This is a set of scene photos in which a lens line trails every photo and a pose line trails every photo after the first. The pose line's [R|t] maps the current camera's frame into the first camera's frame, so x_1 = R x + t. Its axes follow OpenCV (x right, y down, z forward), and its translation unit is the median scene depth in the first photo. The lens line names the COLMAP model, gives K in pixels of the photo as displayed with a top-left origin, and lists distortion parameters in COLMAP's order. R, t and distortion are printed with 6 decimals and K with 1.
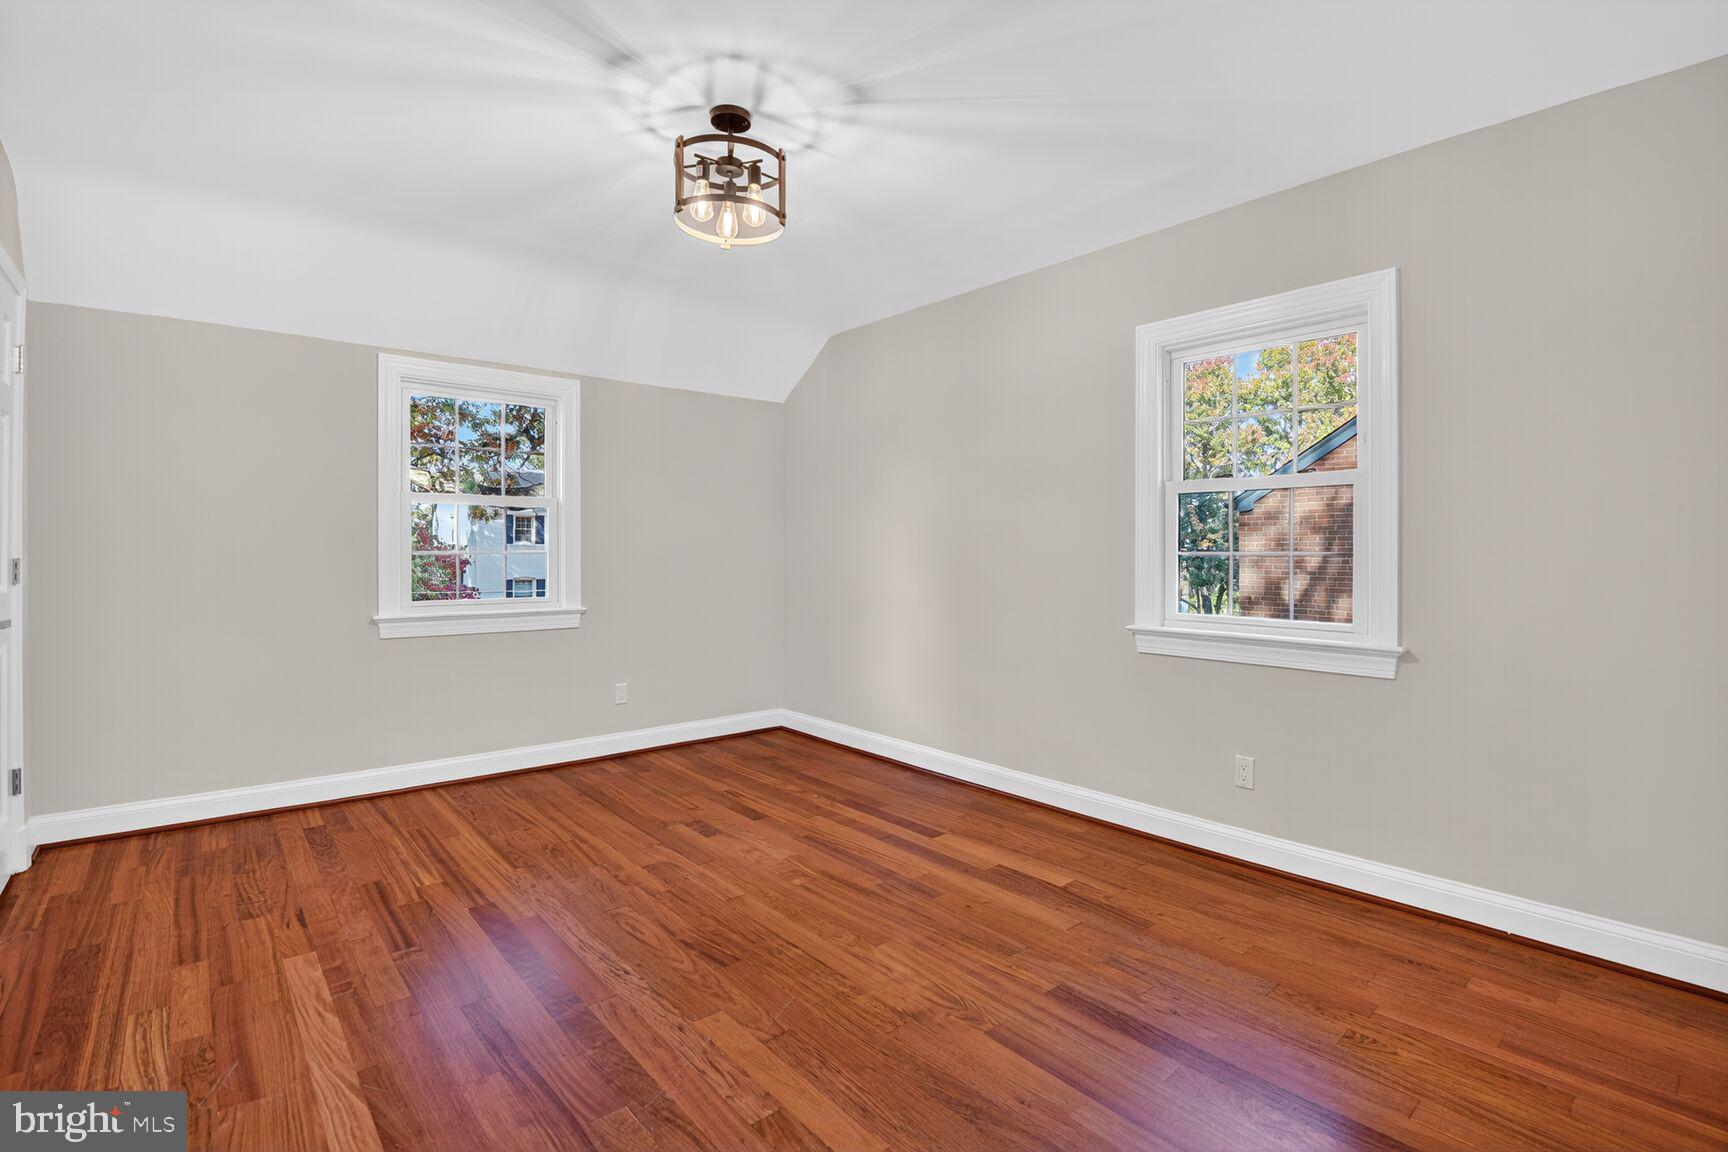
lens RADIAL K [[819.7, 0, 881.8], [0, 819.7, 546.9], [0, 0, 1]] dist [0.001061, -0.033497]
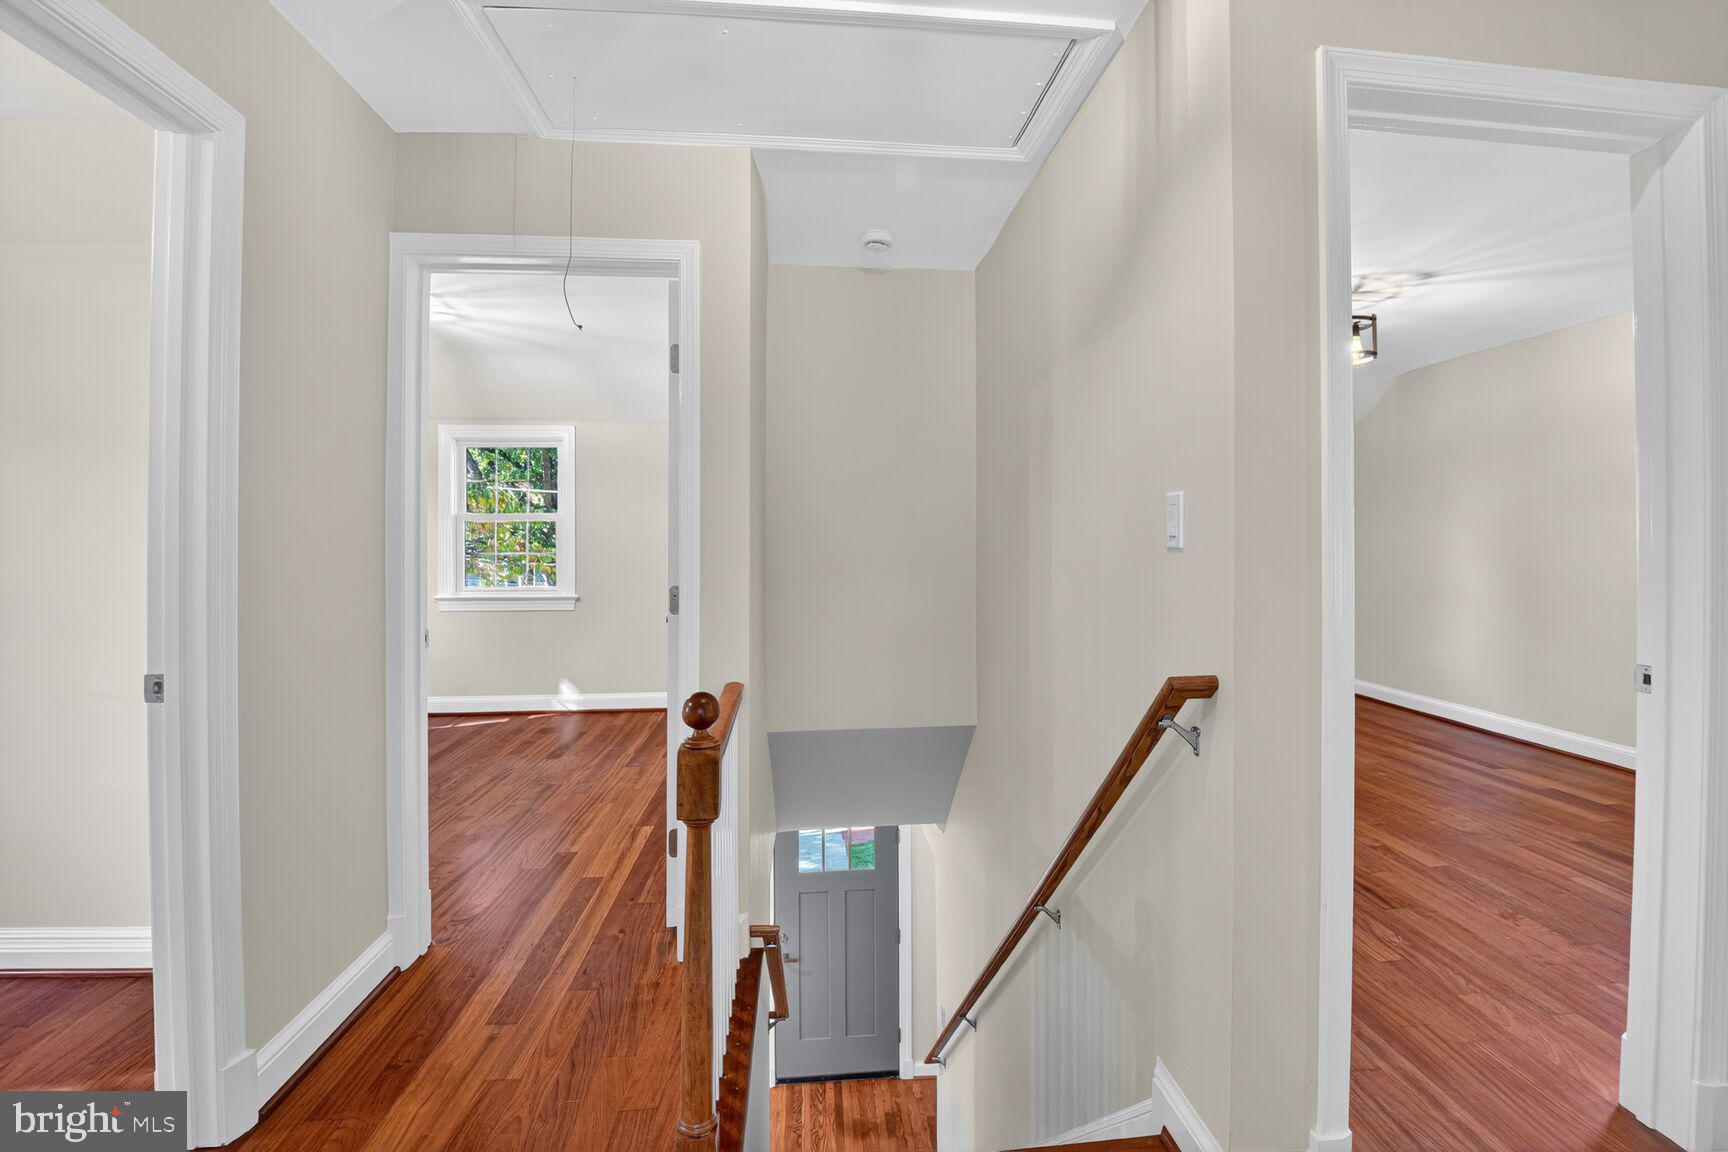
lens RADIAL K [[819.7, 0, 881.8], [0, 819.7, 546.9], [0, 0, 1]] dist [0.001061, -0.033497]
pose [[0.817985, -0.007647, -0.575189, 0.009995], [0.007730, 0.999967, -0.002301, -0.010165], [0.575188, -0.002564, 0.818017, -0.943486]]
